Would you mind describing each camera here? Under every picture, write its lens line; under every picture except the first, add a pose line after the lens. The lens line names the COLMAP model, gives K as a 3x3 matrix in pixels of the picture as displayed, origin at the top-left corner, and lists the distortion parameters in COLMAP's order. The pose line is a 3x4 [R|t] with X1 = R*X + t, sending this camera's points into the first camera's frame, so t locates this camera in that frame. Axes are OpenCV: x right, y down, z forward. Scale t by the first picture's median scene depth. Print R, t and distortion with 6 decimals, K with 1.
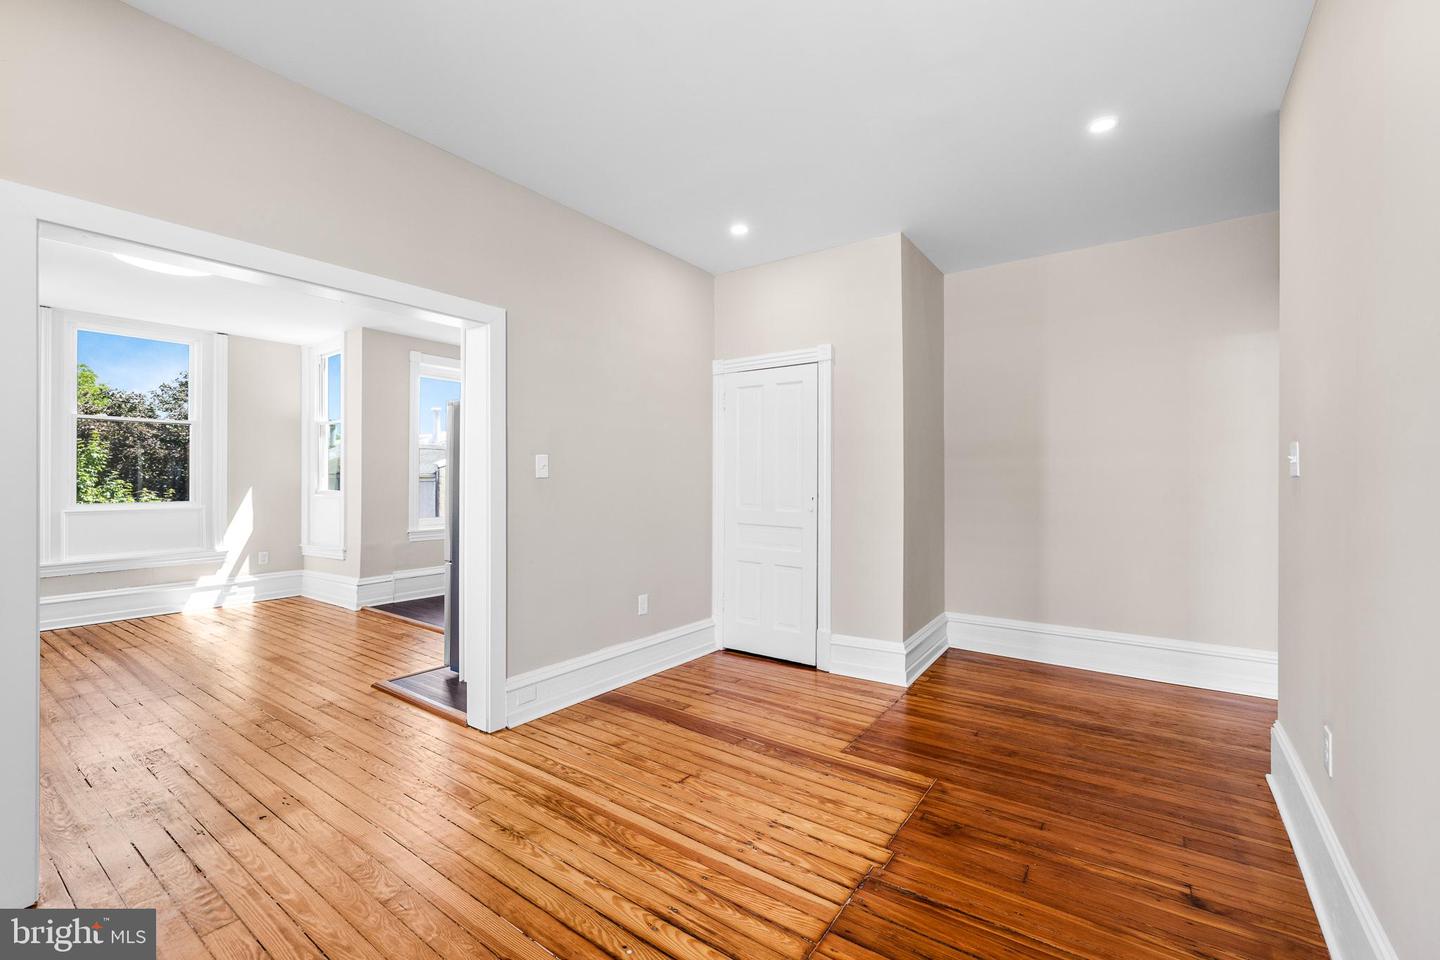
lens RADIAL K [[612.4, 0, 720.0], [0, 612.4, 480.0], [0, 0, 1]] dist [-0.000005, -0.000072]
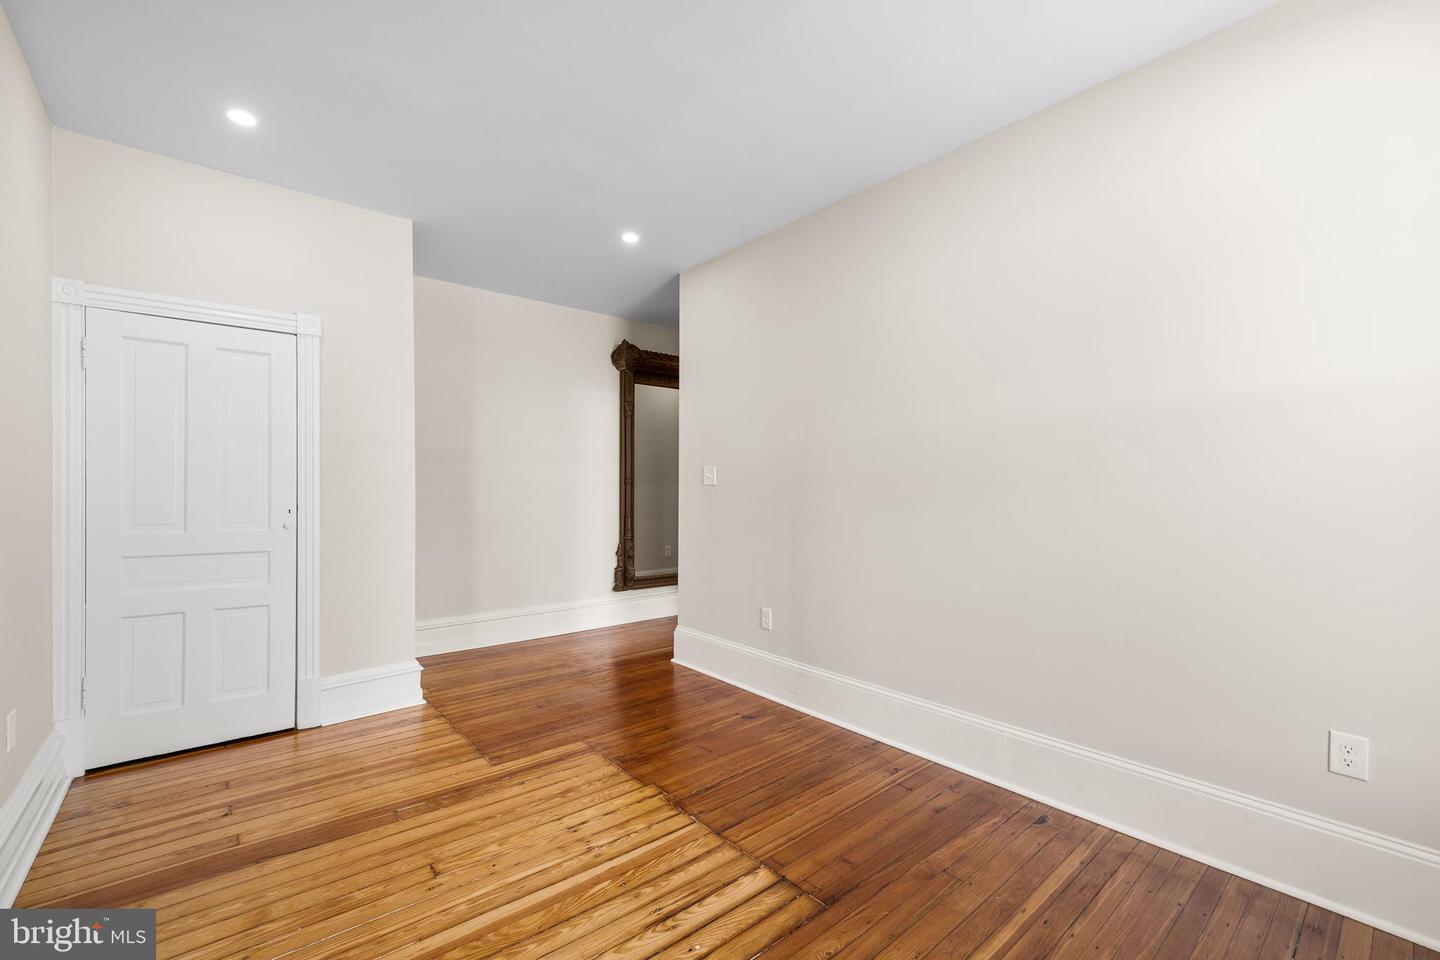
lens RADIAL K [[666.3, 0, 655.1], [0, 666.3, 496.8], [0, 0, 1]] dist [-0.000490, 0.000043]
pose [[0.244673, -0.014174, 0.969502, -0.746358], [-0.000254, 0.999892, 0.014682, -0.000606], [-0.969606, -0.003838, 0.244643, 0.481679]]
